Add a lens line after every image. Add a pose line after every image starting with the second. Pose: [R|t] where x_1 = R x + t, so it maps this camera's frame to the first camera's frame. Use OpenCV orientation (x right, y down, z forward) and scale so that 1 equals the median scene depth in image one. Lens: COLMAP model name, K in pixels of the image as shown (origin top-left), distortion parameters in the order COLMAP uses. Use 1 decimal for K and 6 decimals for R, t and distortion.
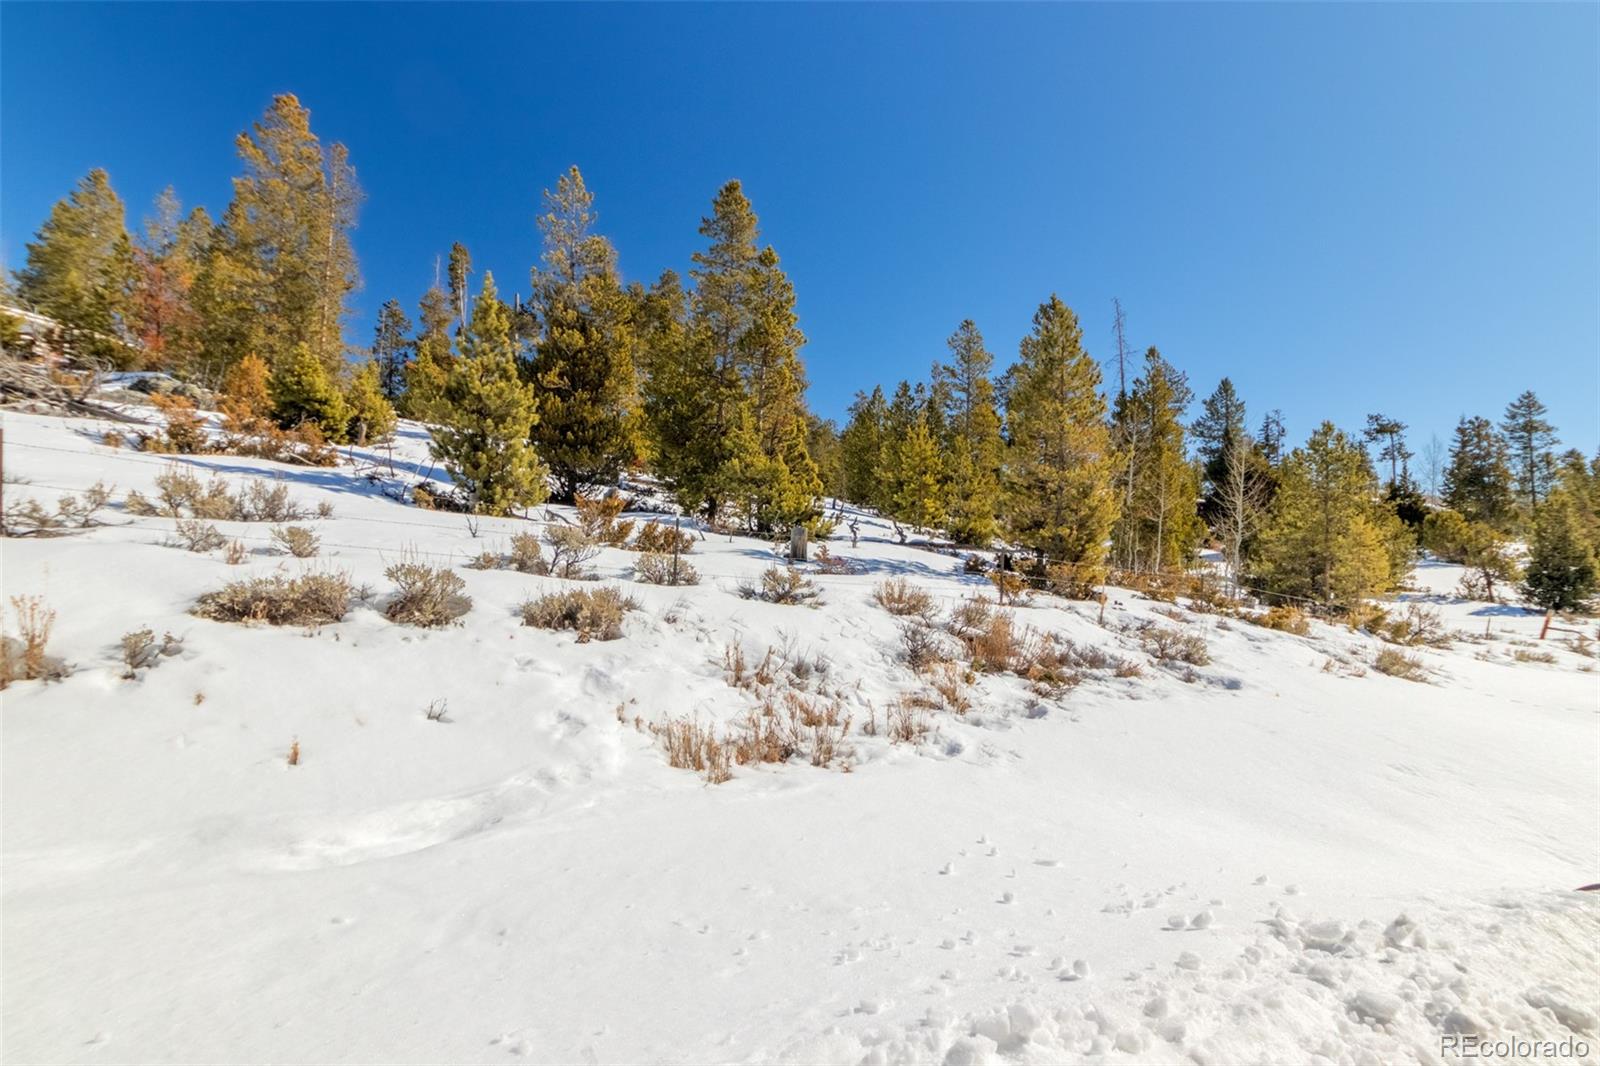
lens RADIAL K [[742.3, 0, 798.0], [0, 742.3, 528.5], [0, 0, 1]] dist [-0.001773, 0.000119]
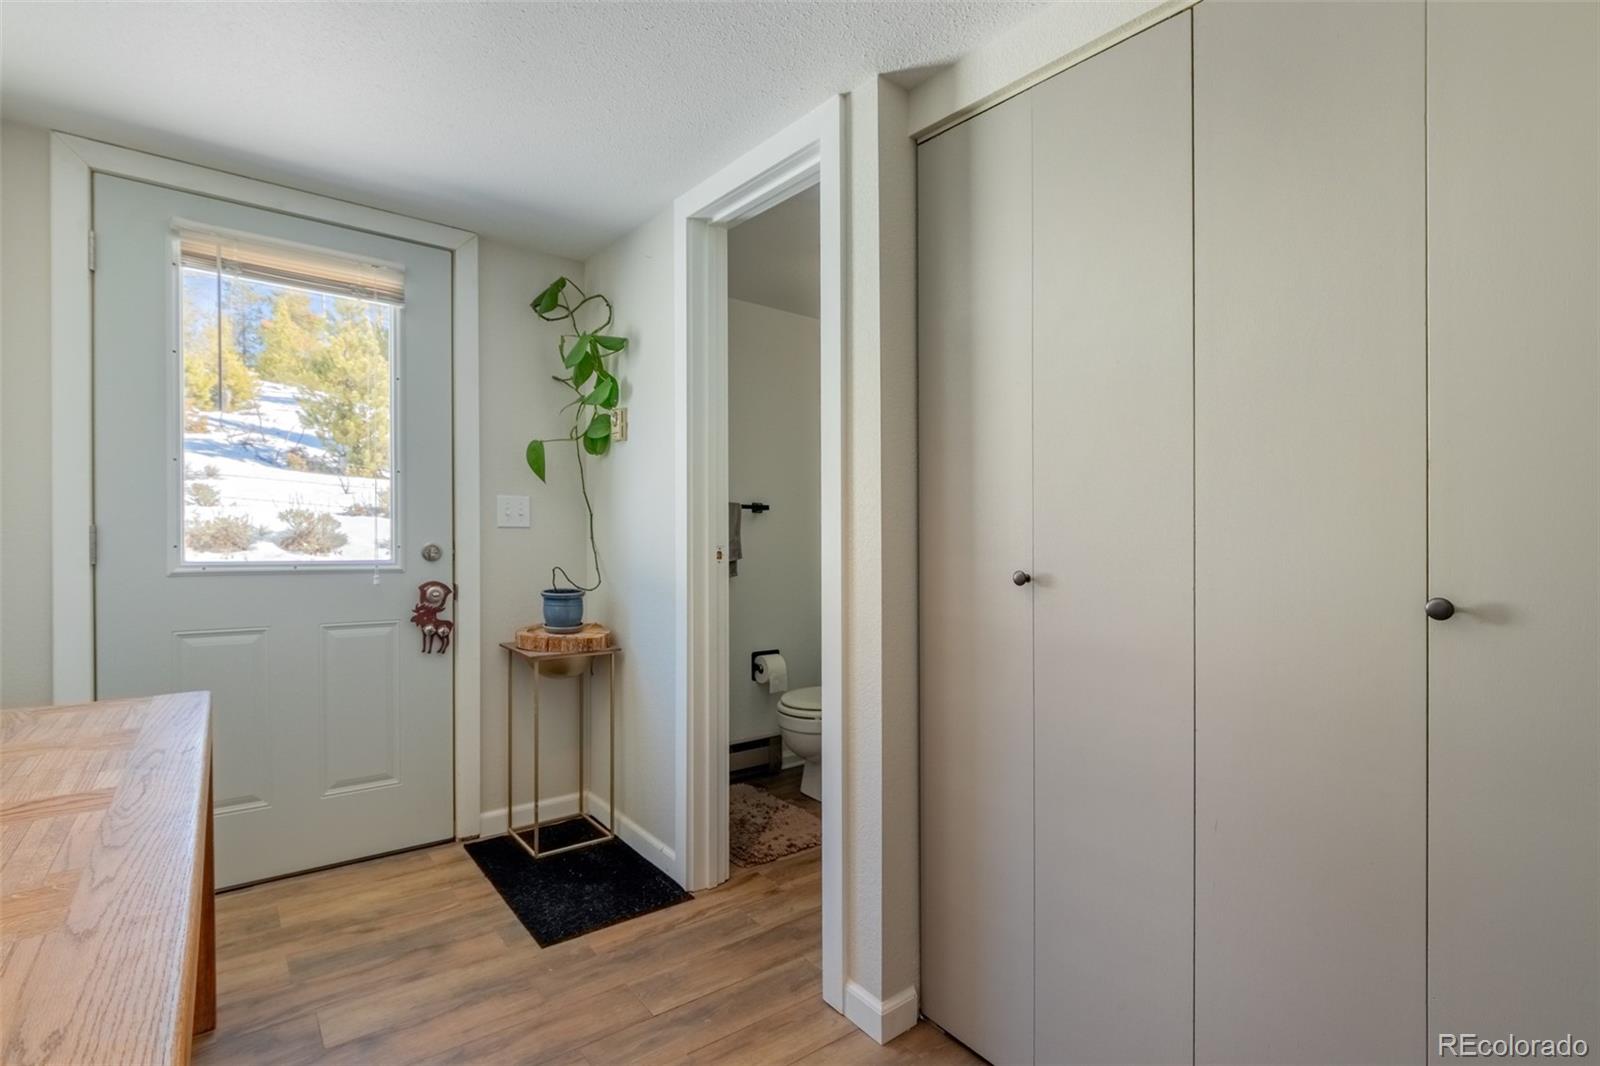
lens RADIAL K [[762.9, 0, 800.9], [0, 762.9, 555.8], [0, 0, 1]] dist [-0.001265, -0.000244]
pose [[0.992330, -0.019826, 0.122019, 0.105401], [0.009686, 0.996491, 0.083142, 0.011888], [-0.123239, -0.081322, 0.989039, -0.238710]]
